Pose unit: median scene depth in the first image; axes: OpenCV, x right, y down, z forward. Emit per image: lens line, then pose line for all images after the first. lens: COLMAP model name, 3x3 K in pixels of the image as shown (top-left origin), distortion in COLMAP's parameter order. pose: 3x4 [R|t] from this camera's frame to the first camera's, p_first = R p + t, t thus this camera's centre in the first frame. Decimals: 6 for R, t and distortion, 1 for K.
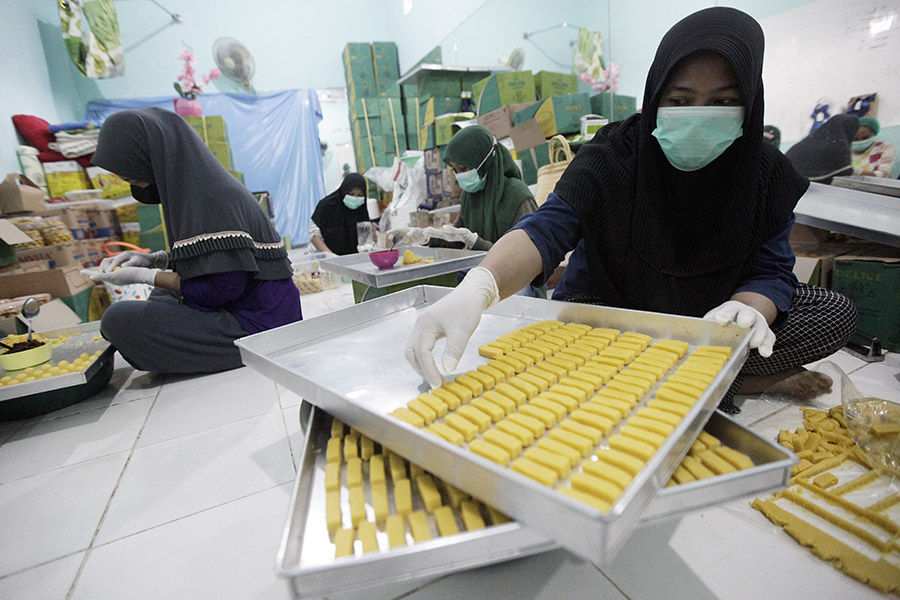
lens RADIAL K [[415.8, 0, 450.0], [0, 415.8, 300.0], [0, 0, 1]] dist [-0.028247, -0.000181]
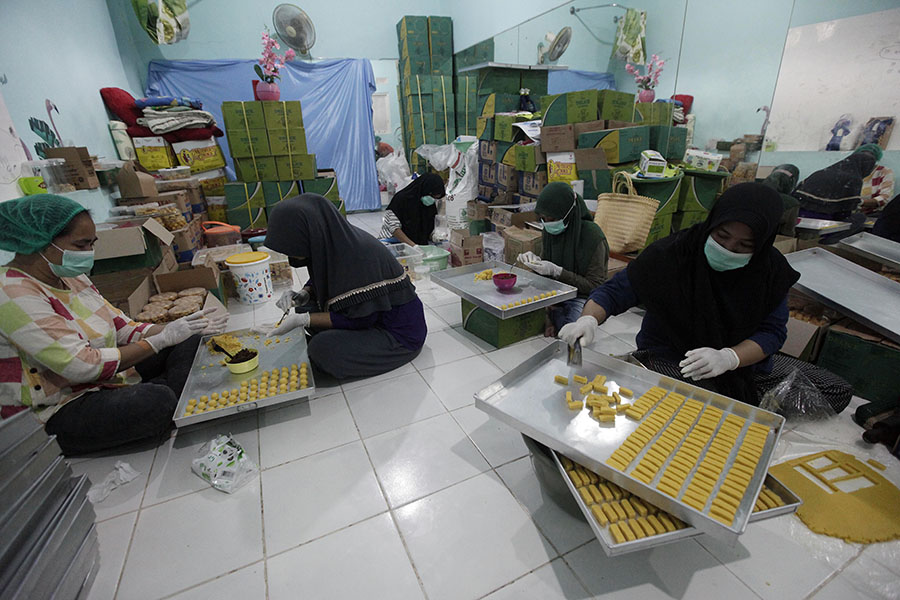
lens RADIAL K [[409.0, 0, 450.0], [0, 409.0, 300.0], [0, 0, 1]] dist [-0.024180, 0.000328]
pose [[0.998068, 0.053415, 0.031746, -0.158004], [-0.057921, 0.984742, 0.164101, -0.122971], [-0.022497, -0.165622, 0.985933, -0.126267]]
